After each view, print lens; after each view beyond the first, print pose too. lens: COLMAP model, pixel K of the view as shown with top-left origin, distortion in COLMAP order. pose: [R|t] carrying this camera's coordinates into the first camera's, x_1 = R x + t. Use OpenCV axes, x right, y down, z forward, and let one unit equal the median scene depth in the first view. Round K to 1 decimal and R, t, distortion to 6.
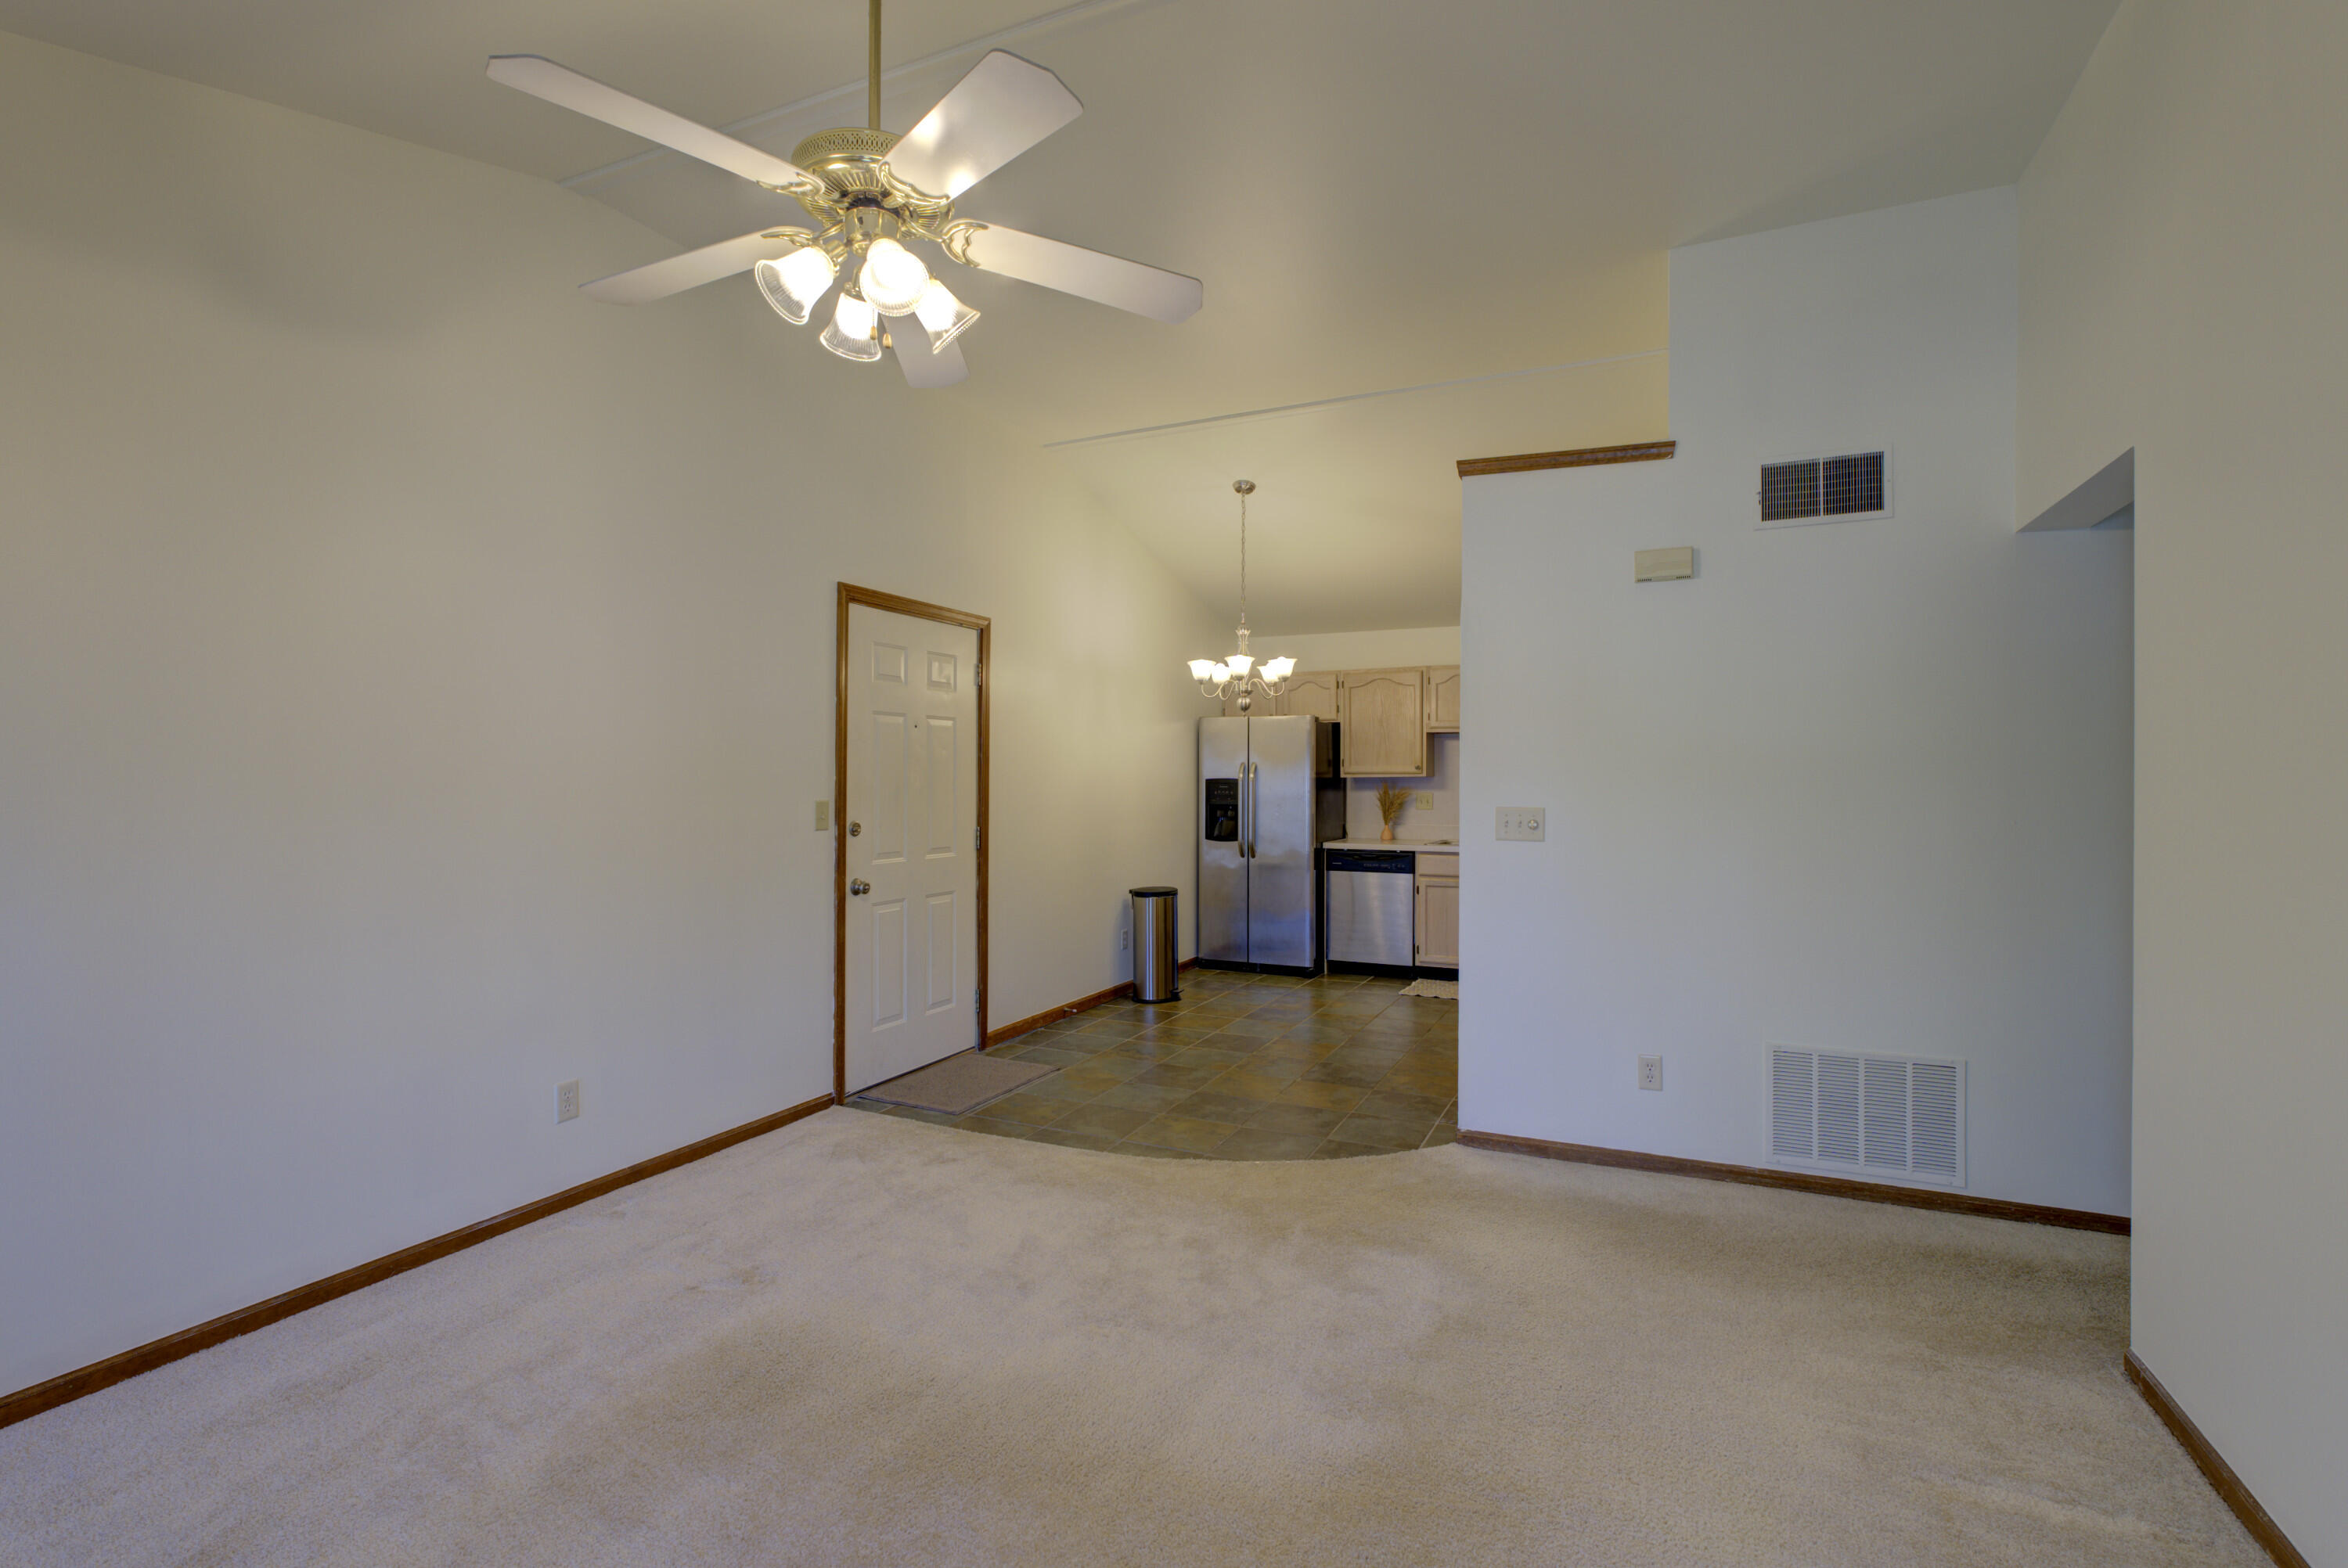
lens RADIAL K [[1069.6, 0, 1215.2], [0, 1069.6, 782.7], [0, 0, 1]] dist [-0.001064, -0.000110]
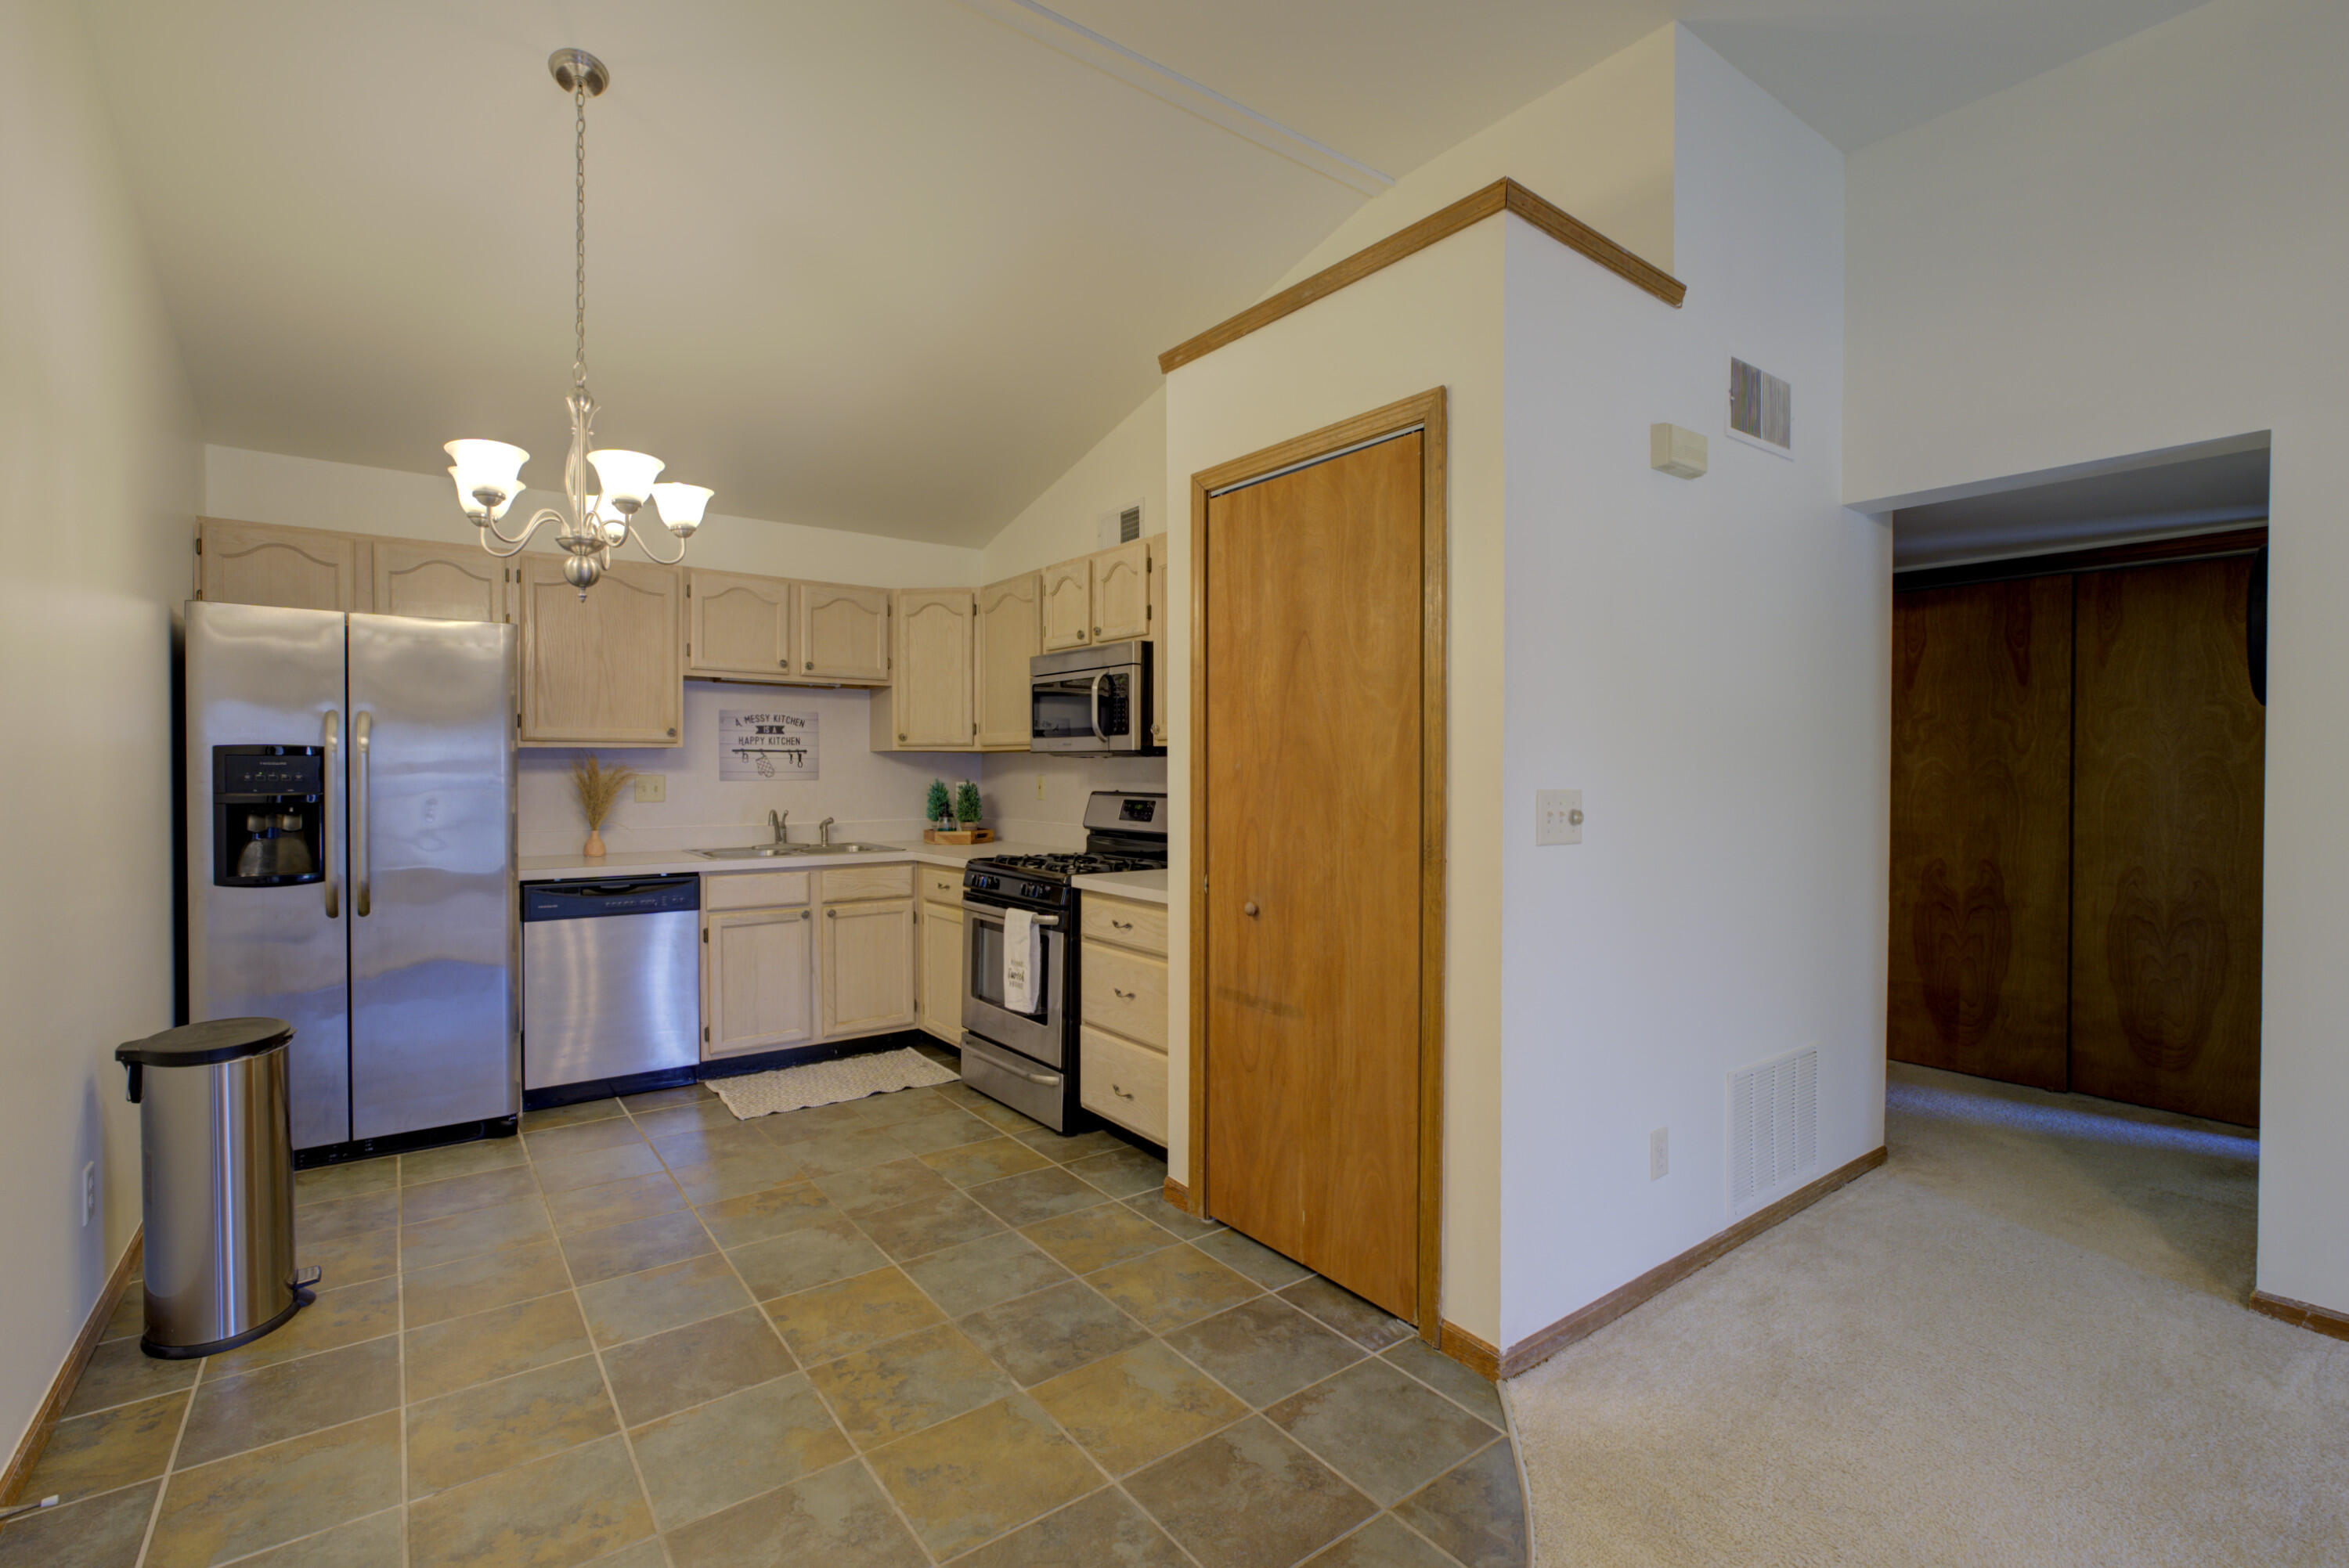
lens RADIAL K [[1044.5, 0, 1171.8], [0, 1044.5, 782.2], [0, 0, 1]] dist [-0.017795, 0.009833]
pose [[0.496931, -0.014031, 0.867676, -0.183841], [0.000563, 0.999874, 0.015846, 0.004950], [-0.867790, -0.007386, 0.496877, 0.477371]]
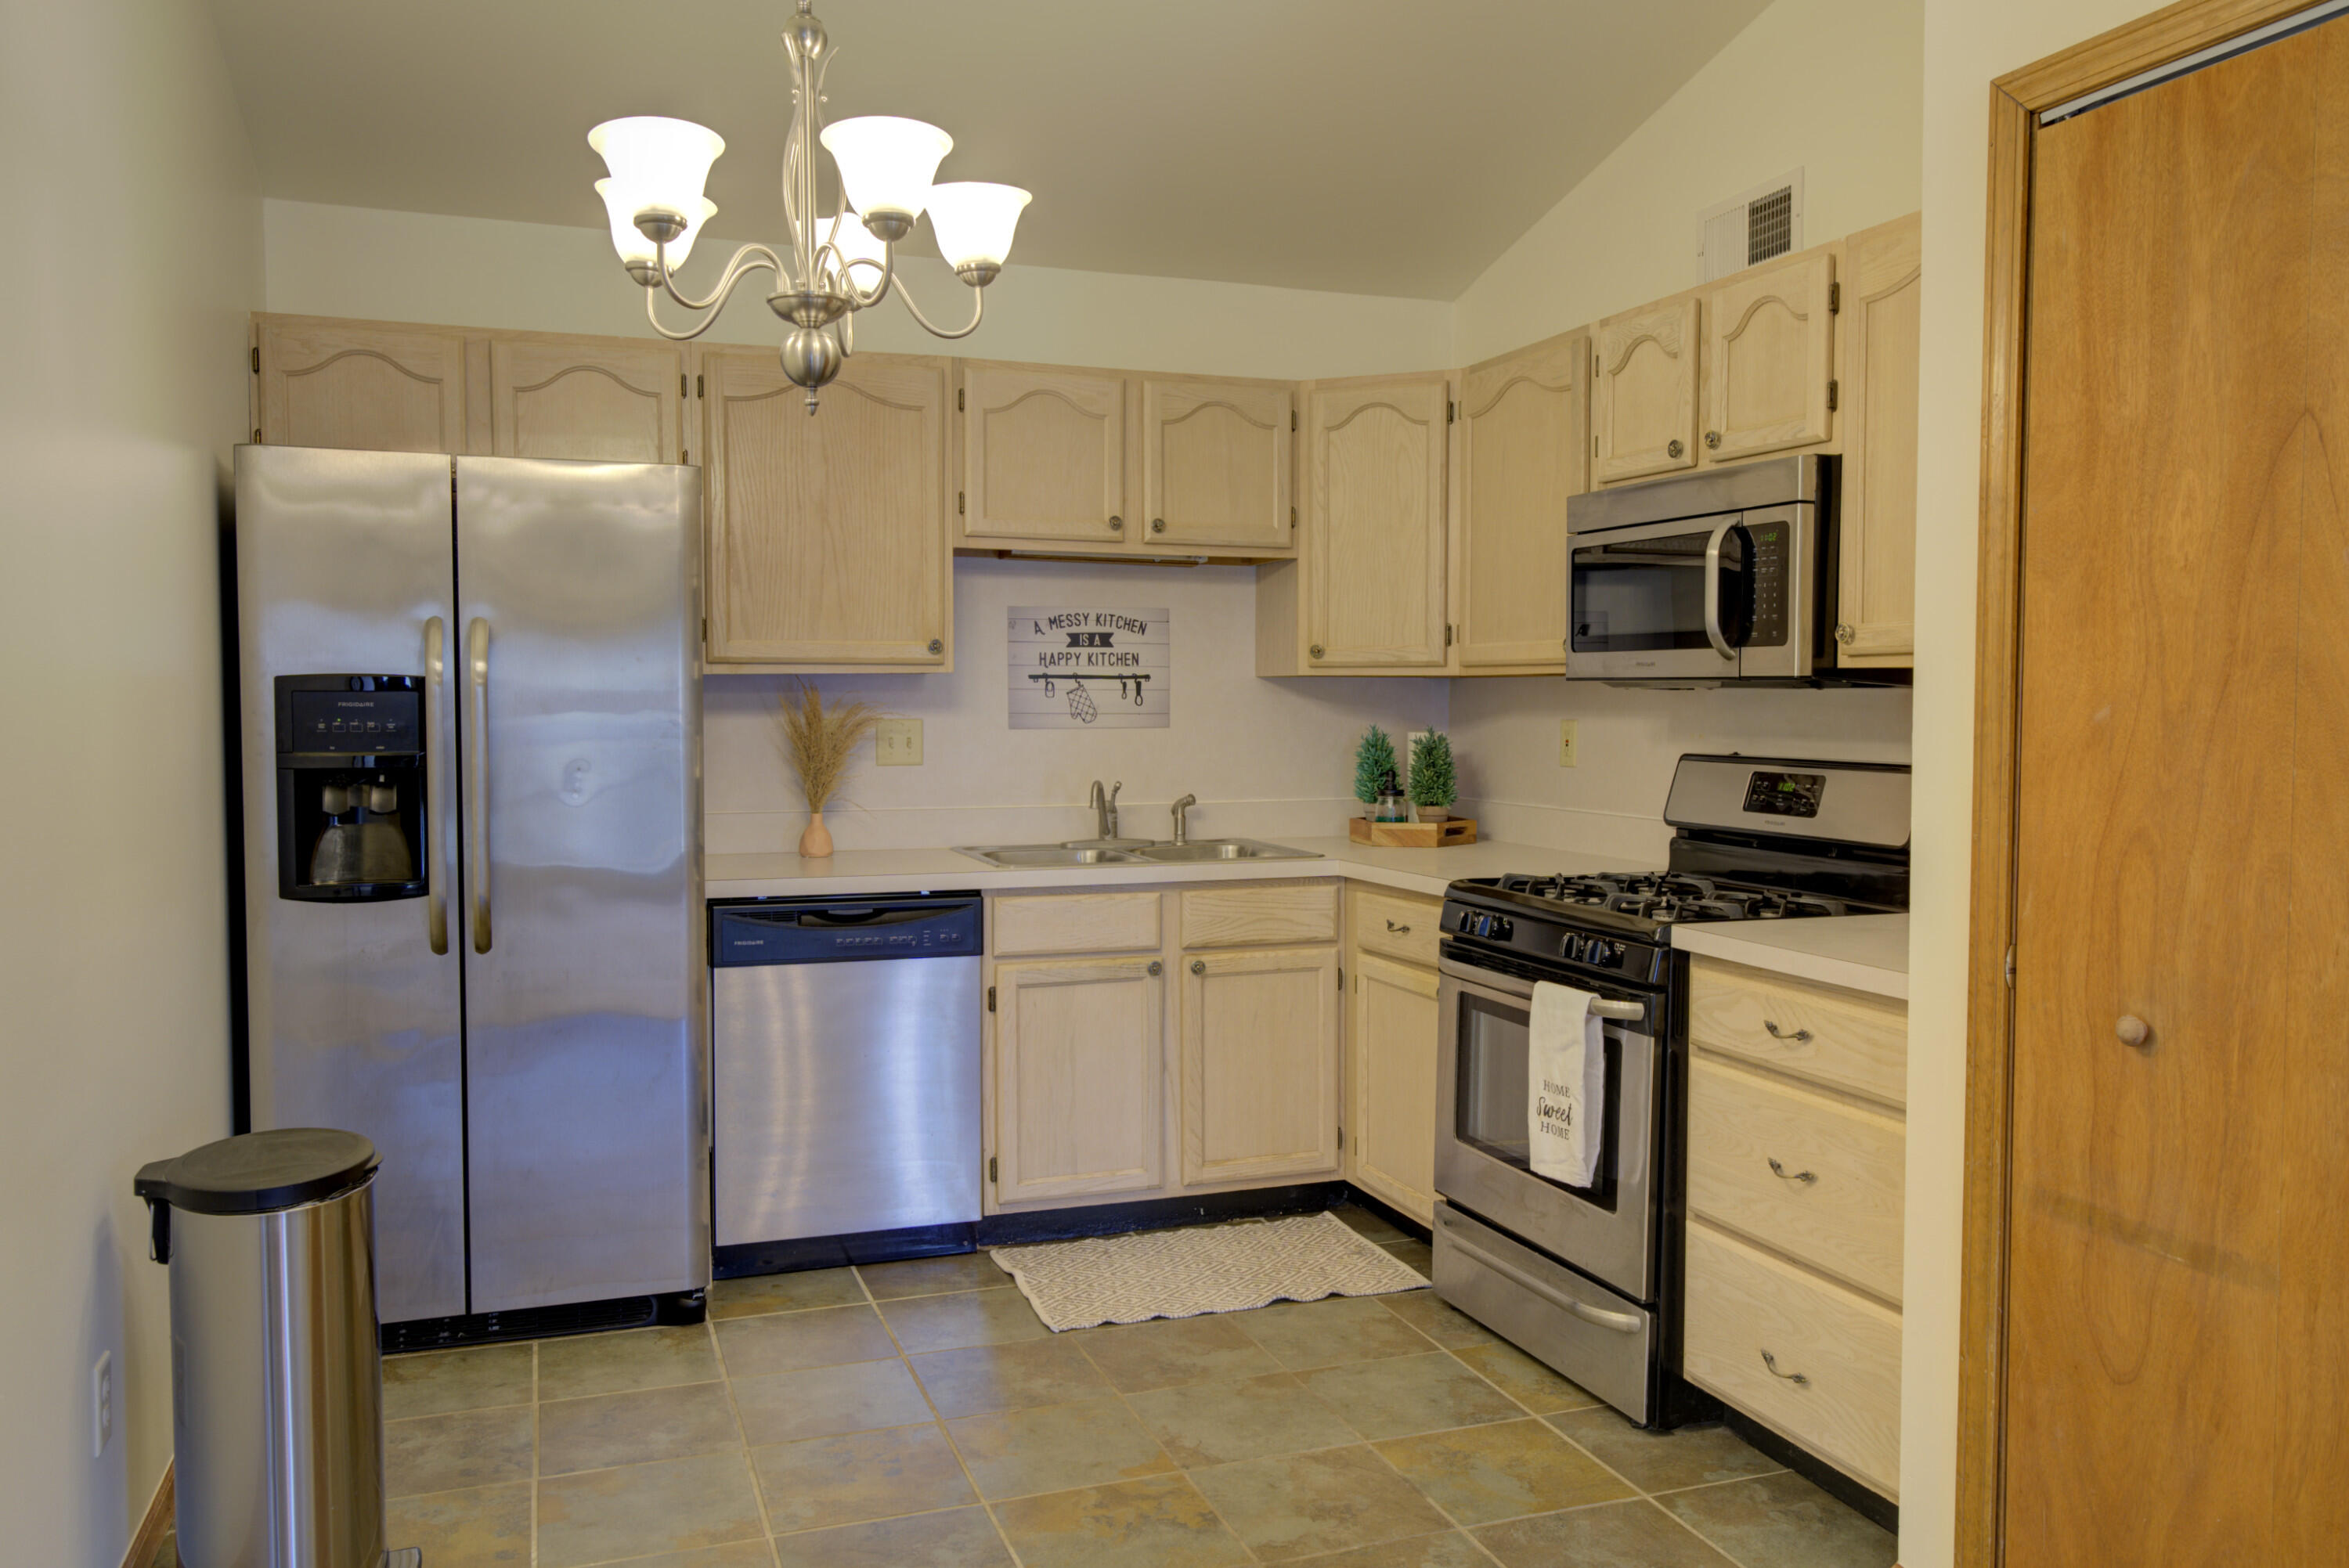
lens RADIAL K [[1768.4, 0, 1174.5], [0, 1768.4, 784.0], [0, 0, 1]] dist [-0.003773, 0.031465]
pose [[0.728419, -0.036790, 0.684143, -0.154393], [0.001464, 0.998639, 0.052143, 0.000793], [-0.685130, -0.036981, 0.727481, 0.538935]]
